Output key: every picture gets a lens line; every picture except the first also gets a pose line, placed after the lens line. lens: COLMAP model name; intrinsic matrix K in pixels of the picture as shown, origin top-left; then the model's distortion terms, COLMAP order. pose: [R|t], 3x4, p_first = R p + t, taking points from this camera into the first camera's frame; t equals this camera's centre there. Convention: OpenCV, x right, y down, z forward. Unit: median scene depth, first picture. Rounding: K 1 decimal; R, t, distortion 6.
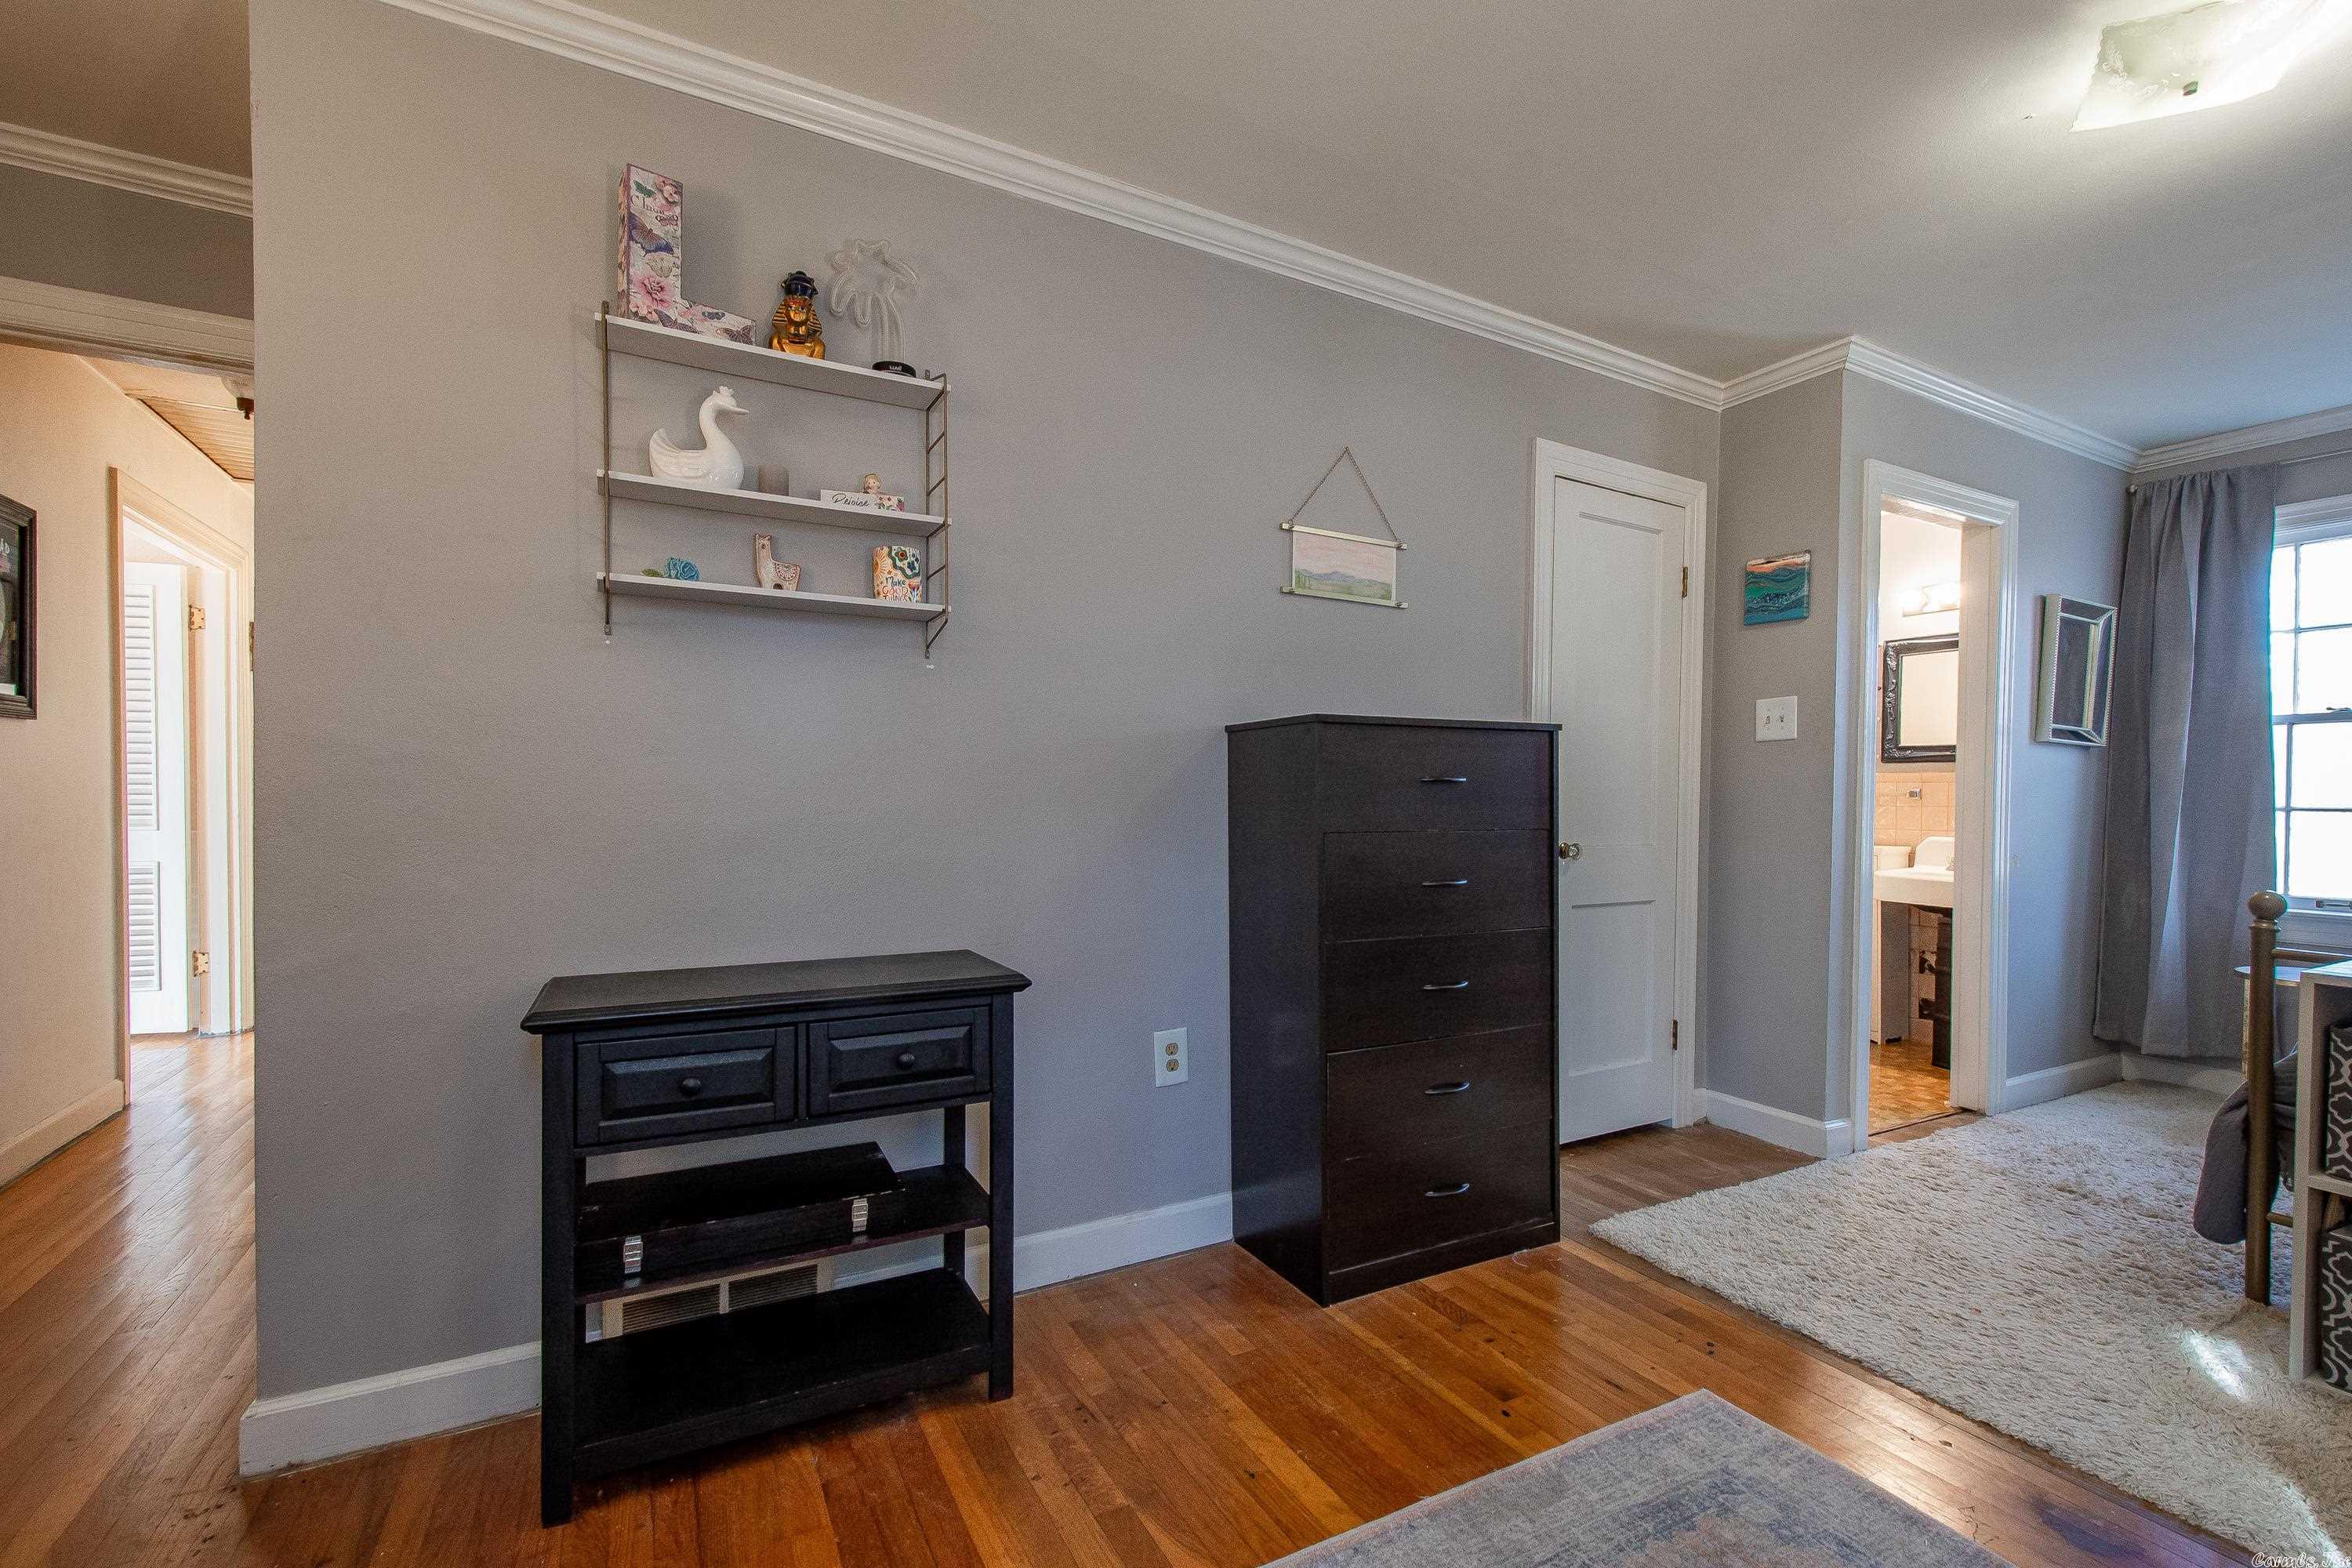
lens RADIAL K [[1058.9, 0, 1246.4], [0, 1058.9, 797.4], [0, 0, 1]] dist [-0.001043, -0.000229]
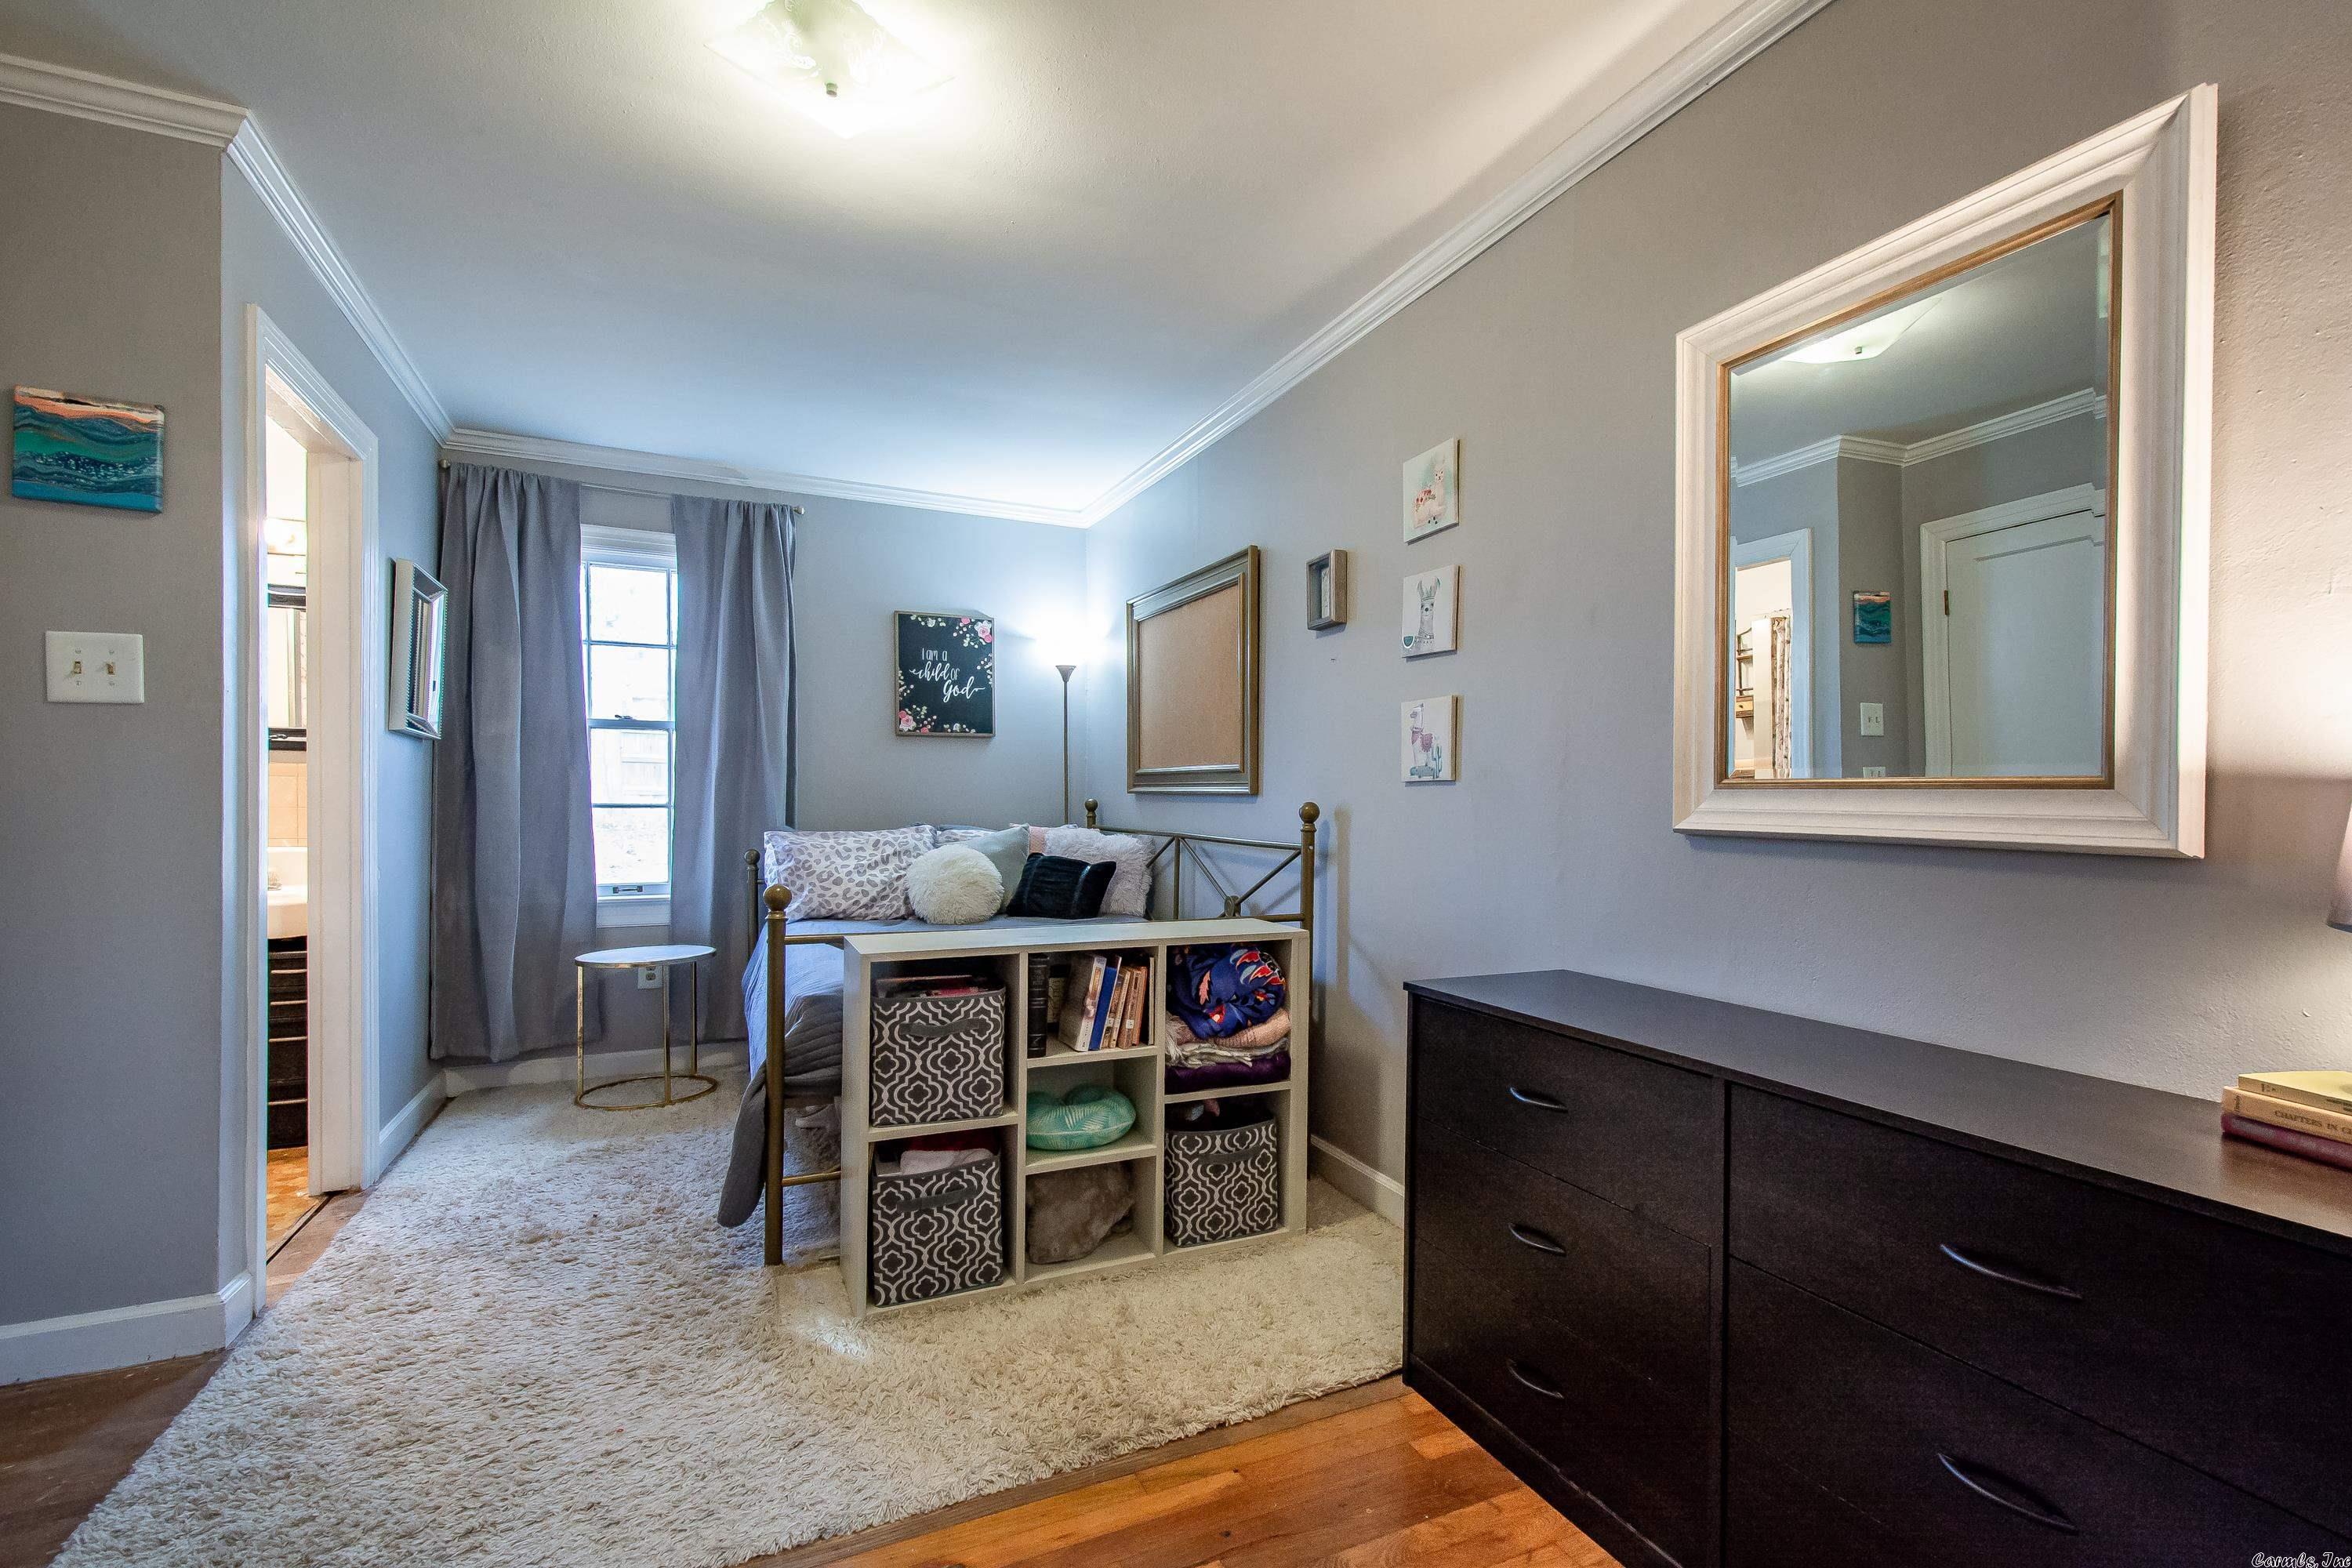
lens RADIAL K [[1037.2, 0, 1192.4], [0, 1037.2, 817.3], [0, 0, 1]] dist [0.024386, -0.009926]
pose [[0.079748, -0.021076, 0.996592, -0.049049], [-0.007044, 0.999740, 0.021706, -0.006847], [-0.996790, -0.008751, 0.079579, 0.335027]]
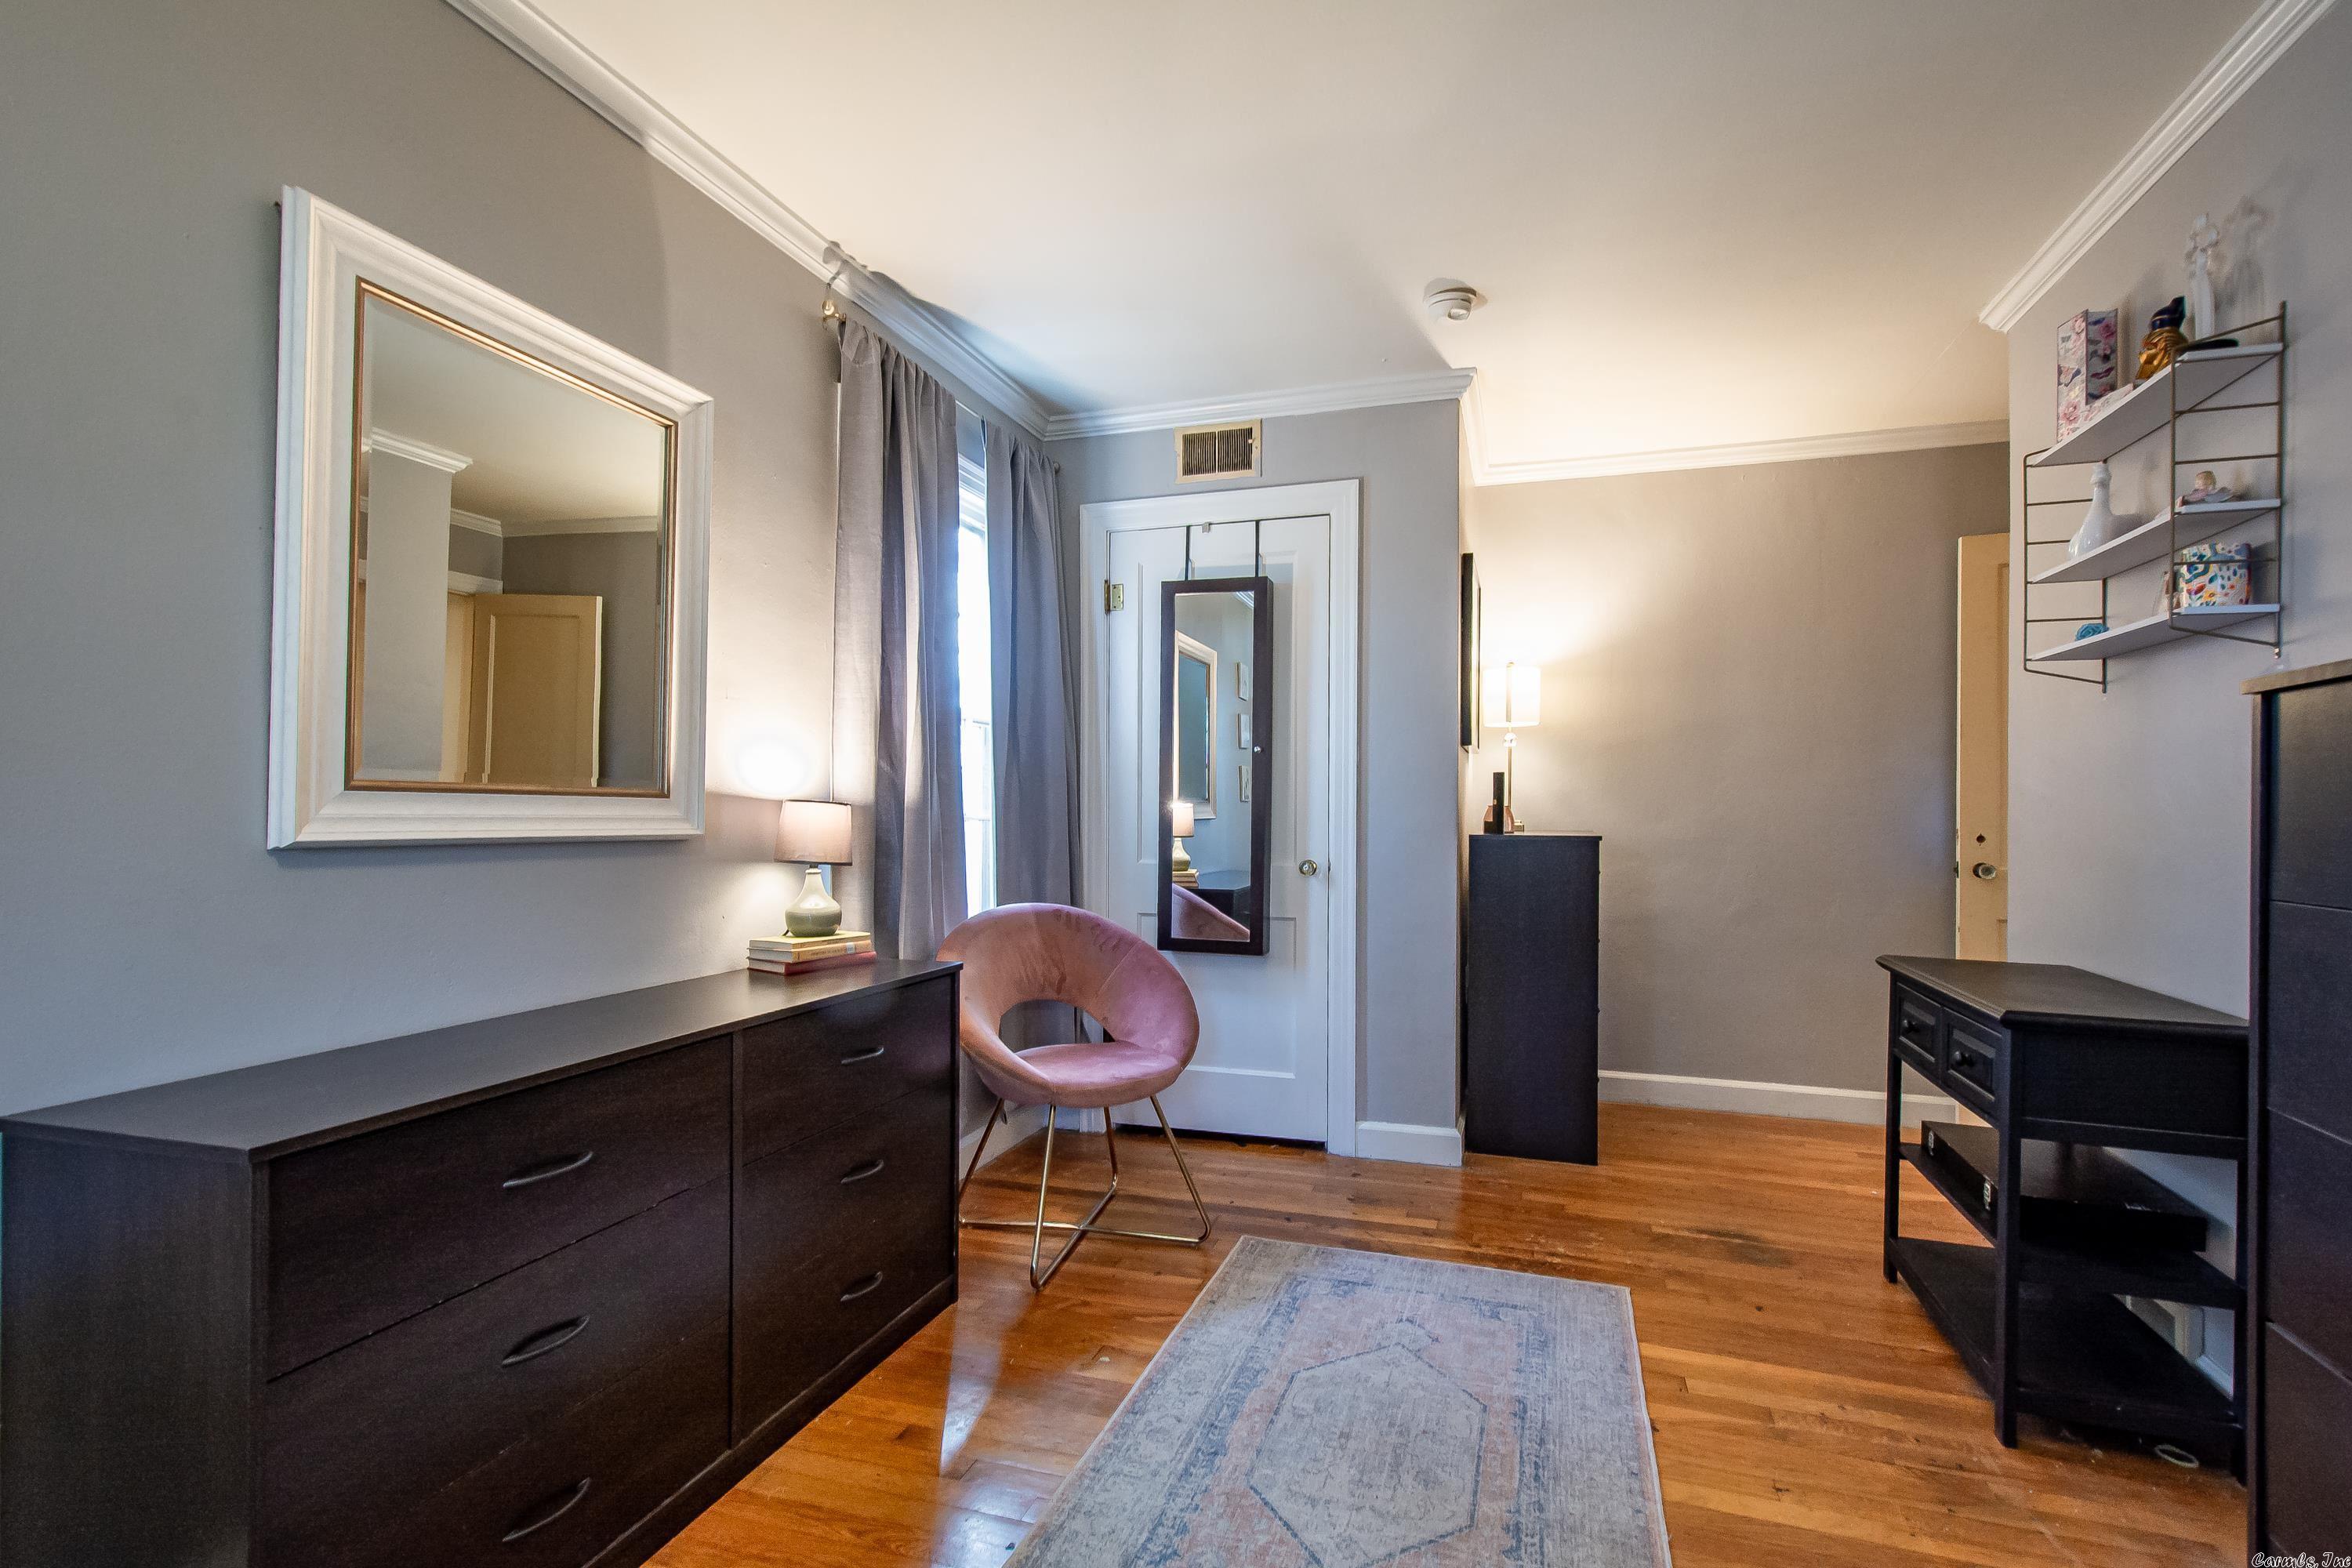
lens RADIAL K [[1037.2, 0, 1192.4], [0, 1037.2, 817.3], [0, 0, 1]] dist [0.024386, -0.009926]
pose [[-0.733764, -0.009912, -0.679332, 0.605963], [-0.016840, 0.999852, 0.003601, -0.007747], [0.679196, 0.014082, -0.733822, 0.713710]]
